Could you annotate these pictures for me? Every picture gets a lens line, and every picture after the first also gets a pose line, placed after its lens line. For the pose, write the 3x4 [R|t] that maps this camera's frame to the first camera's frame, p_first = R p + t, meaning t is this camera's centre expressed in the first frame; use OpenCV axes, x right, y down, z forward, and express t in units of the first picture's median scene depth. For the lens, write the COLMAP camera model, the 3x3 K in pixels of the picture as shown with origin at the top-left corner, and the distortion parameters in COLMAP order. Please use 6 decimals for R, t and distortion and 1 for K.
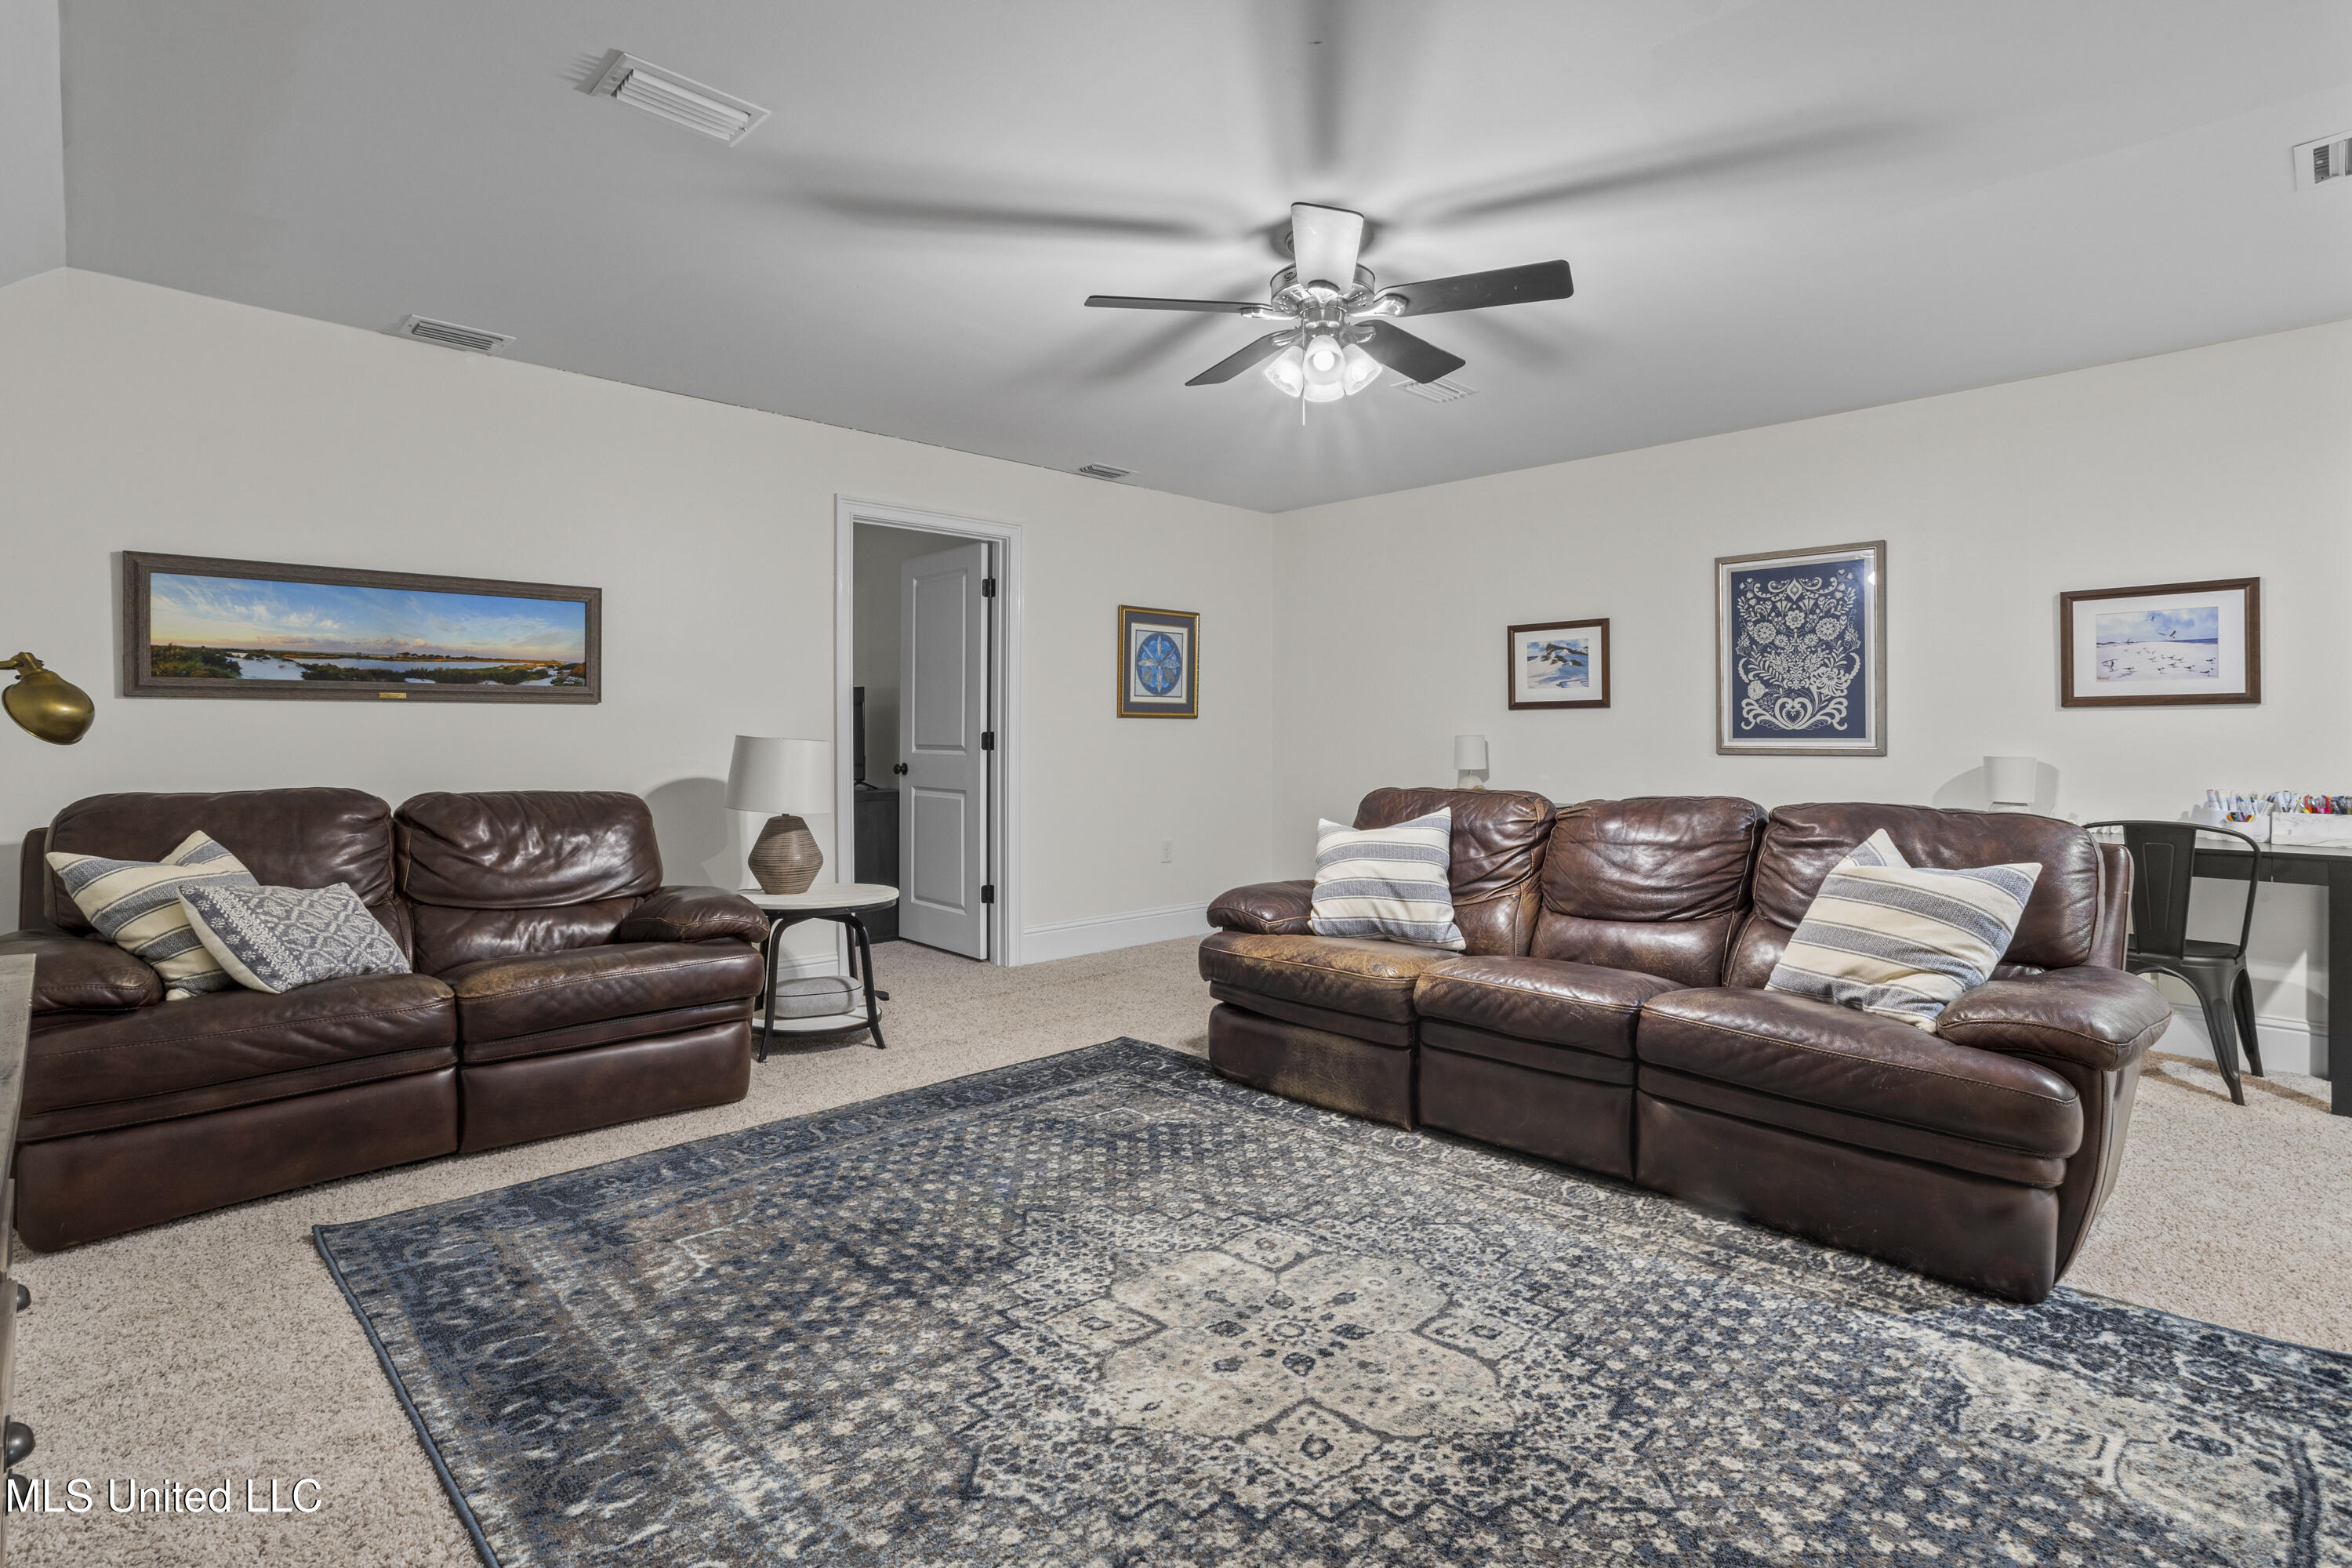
lens RADIAL K [[1144.7, 0, 1170.9], [0, 1144.7, 730.7], [0, 0, 1]] dist [-0.059924, 0.031232]
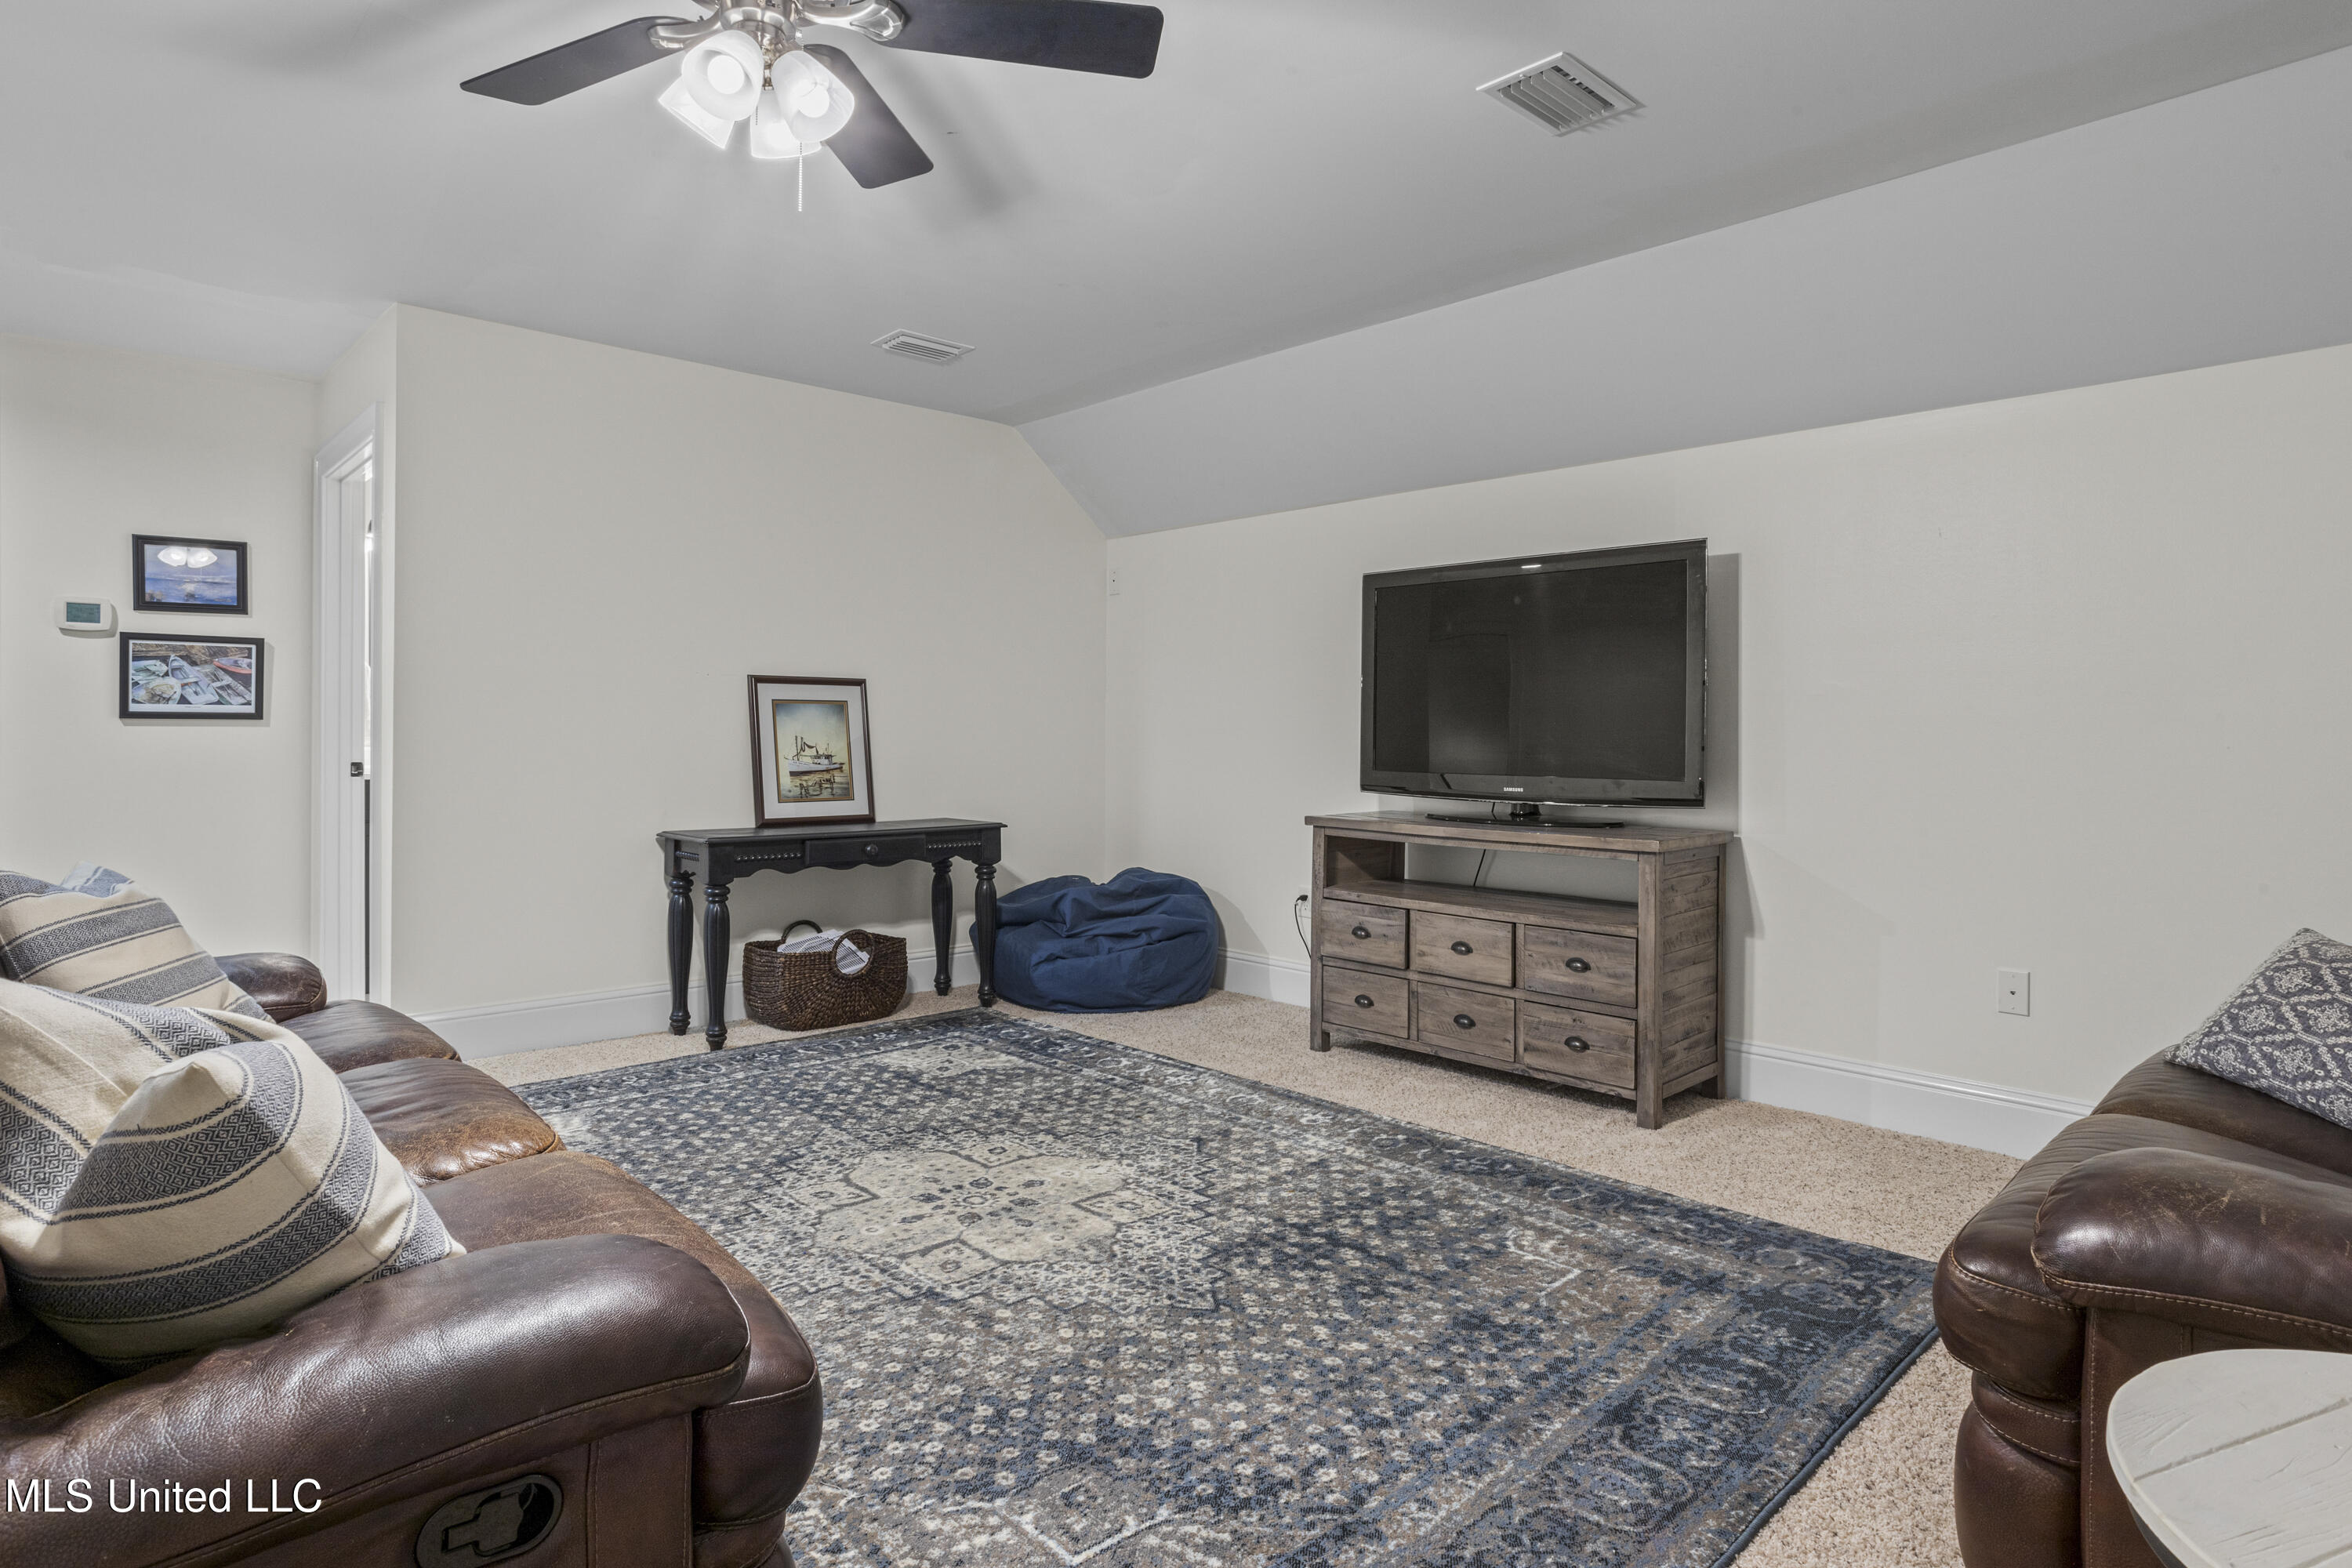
lens RADIAL K [[1269.7, 0, 1176.2], [0, 1269.7, 719.1], [0, 0, 1]] dist [-0.053385, 0.000953]
pose [[-0.999702, -0.007647, 0.023185, -0.121066], [-0.007971, 0.999871, -0.013931, 0.012084], [-0.023076, -0.014111, -0.999634, 1.985419]]
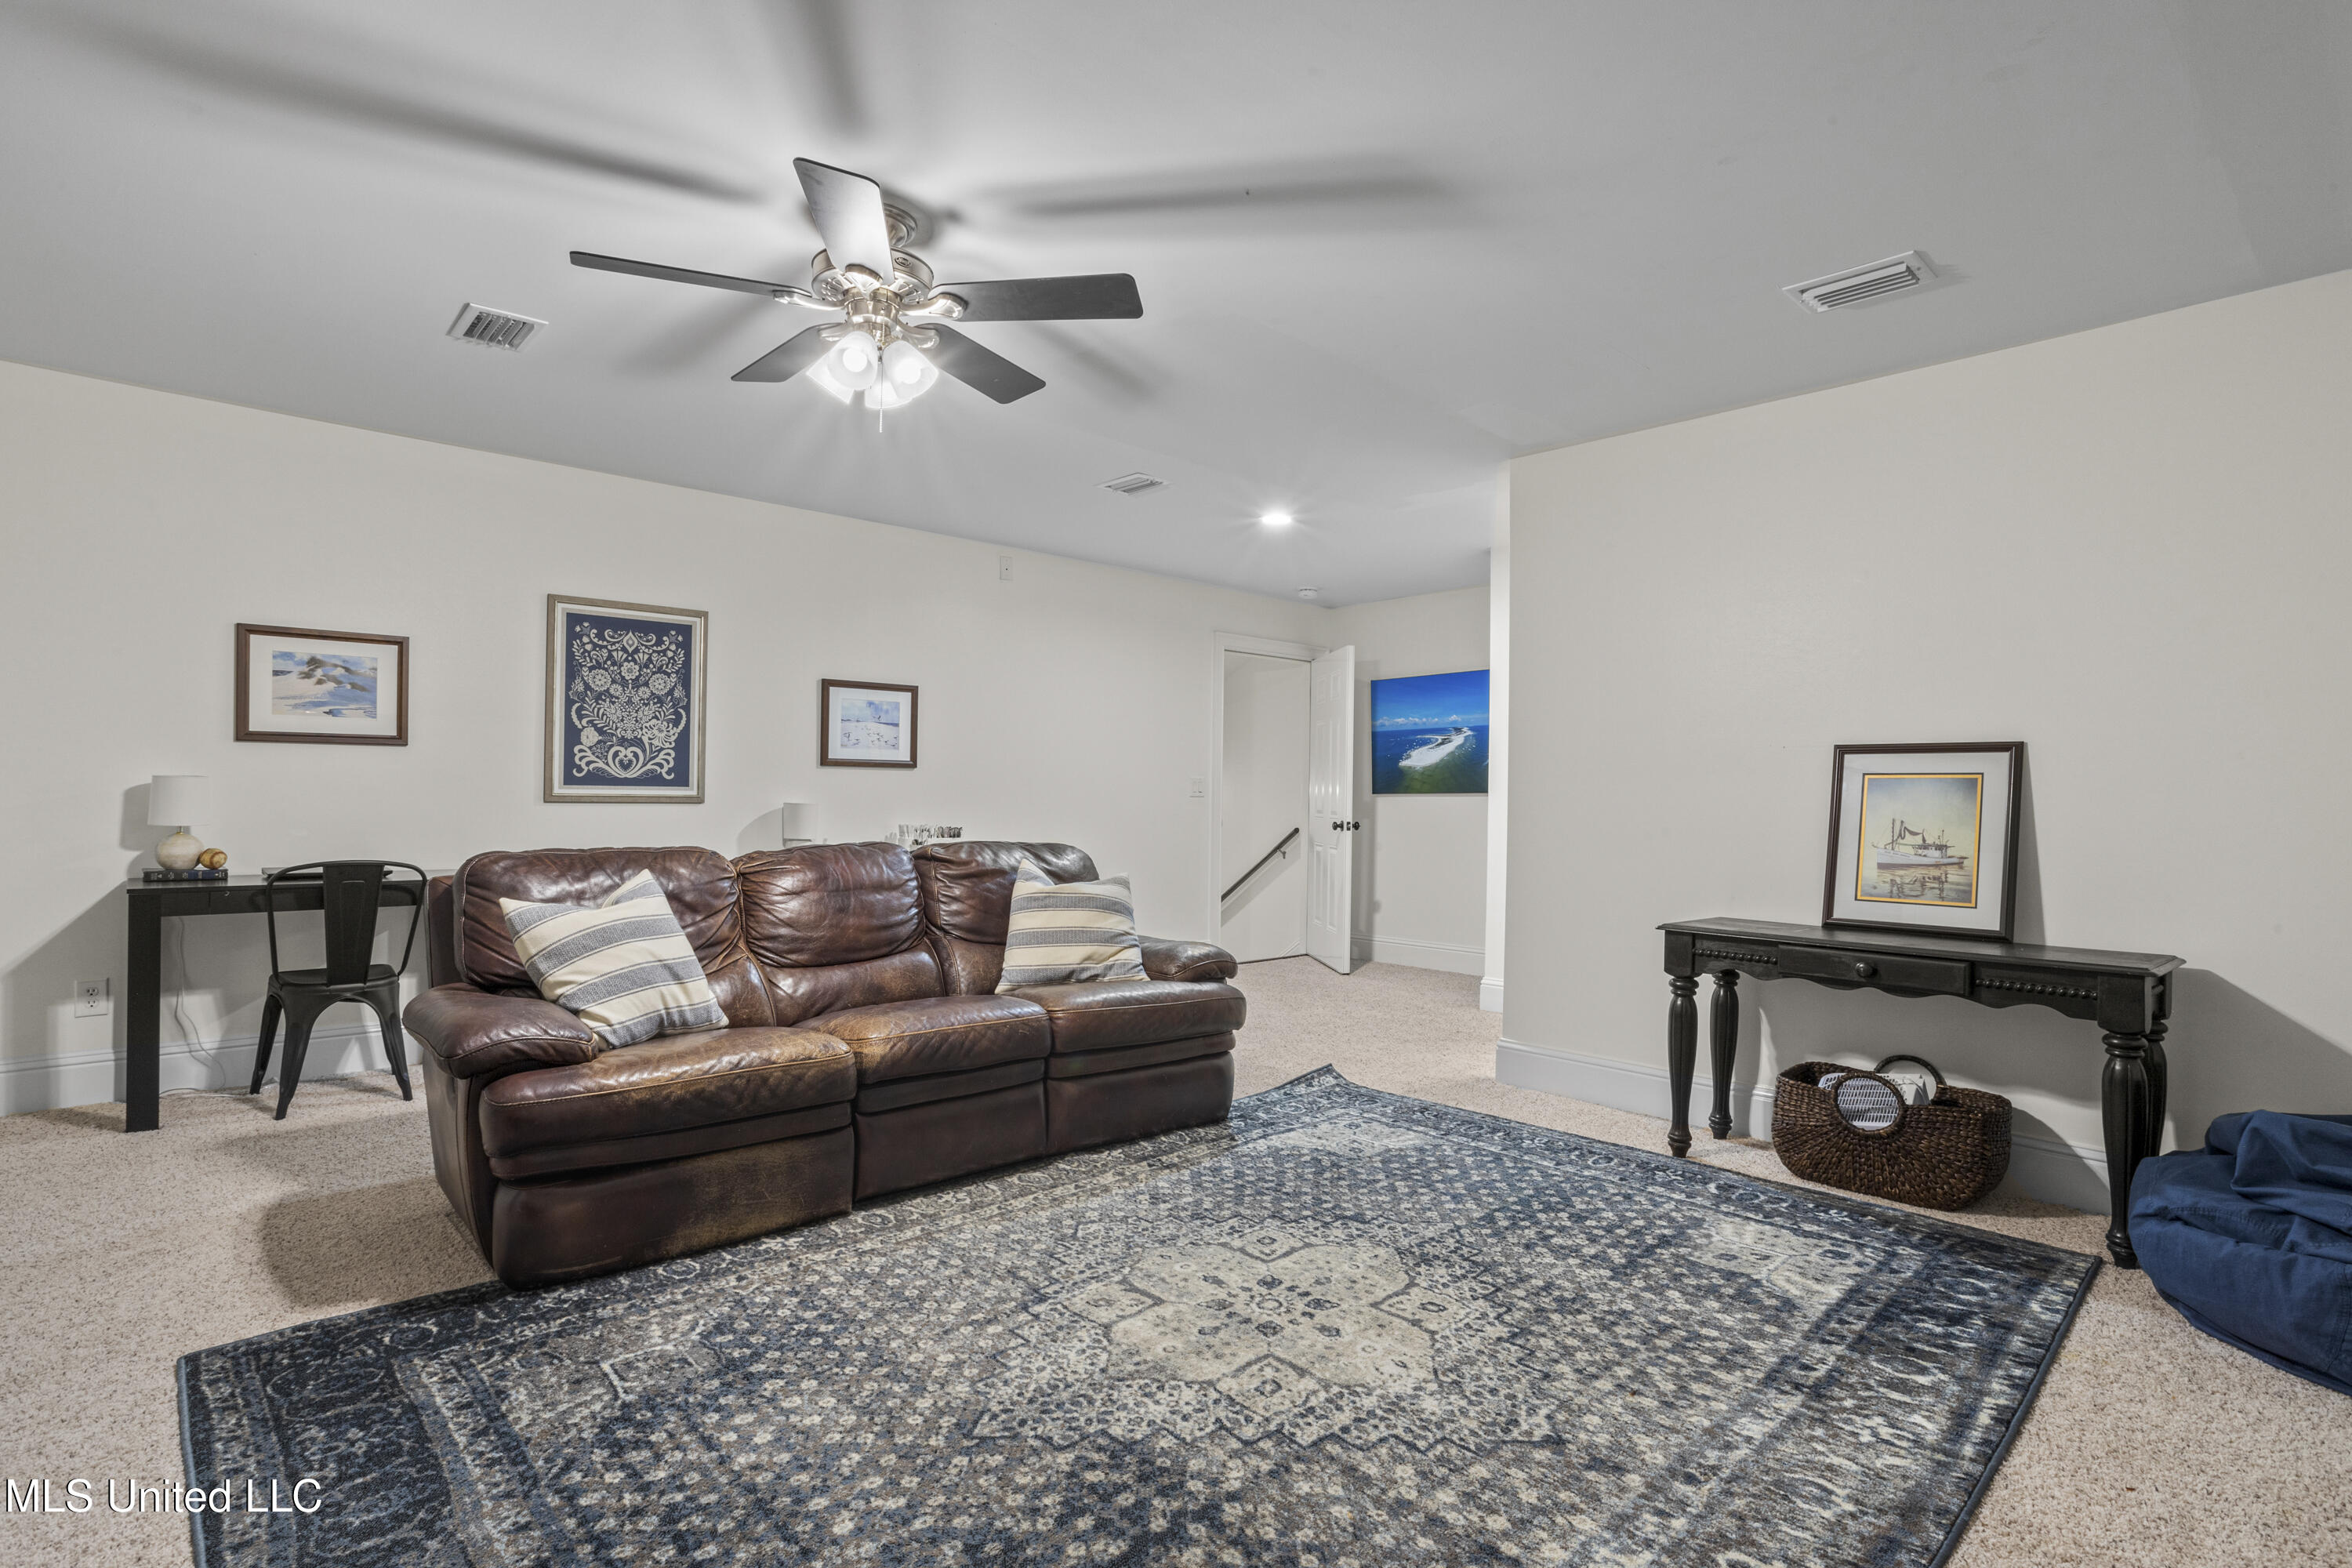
lens RADIAL K [[1154.4, 0, 1176.0], [0, 1154.4, 784.0], [0, 0, 1]] dist [-0.058353, 0.033945]
pose [[0.029716, 0.008515, 0.999522, -0.897096], [-0.022064, 0.999726, -0.007861, 0.003430], [-0.999315, -0.021820, 0.029896, 0.887624]]
